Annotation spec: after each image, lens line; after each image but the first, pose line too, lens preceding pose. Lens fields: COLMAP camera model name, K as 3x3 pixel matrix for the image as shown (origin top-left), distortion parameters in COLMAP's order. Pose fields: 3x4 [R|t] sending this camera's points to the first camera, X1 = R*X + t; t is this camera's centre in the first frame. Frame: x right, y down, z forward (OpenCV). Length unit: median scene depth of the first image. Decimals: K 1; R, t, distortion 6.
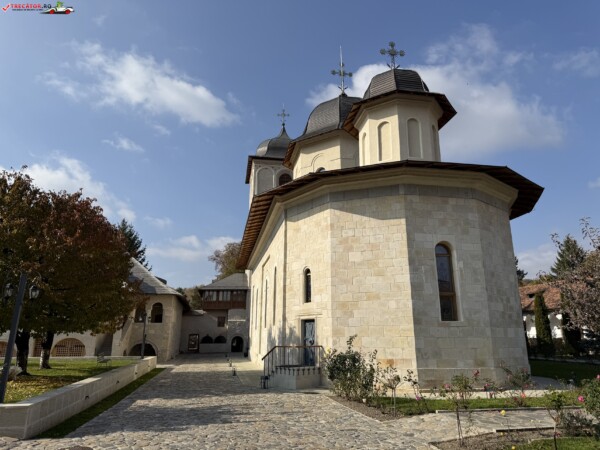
lens RADIAL K [[422.3, 0, 300.0], [0, 422.3, 225.0], [0, 0, 1]] dist [0.102994, -0.142818]
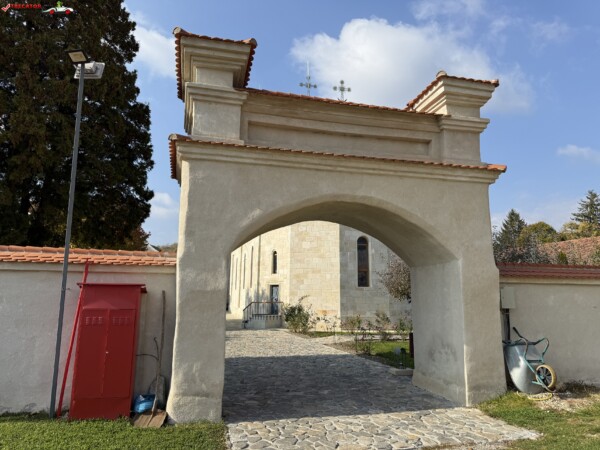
lens RADIAL K [[422.3, 0, 300.0], [0, 422.3, 225.0], [0, 0, 1]] dist [0.102994, -0.142818]
pose [[0.997941, 0.019485, 0.061101, 0.014324], [-0.025124, 0.995356, 0.092930, -0.133026], [-0.059006, -0.094274, 0.993796, -0.485970]]
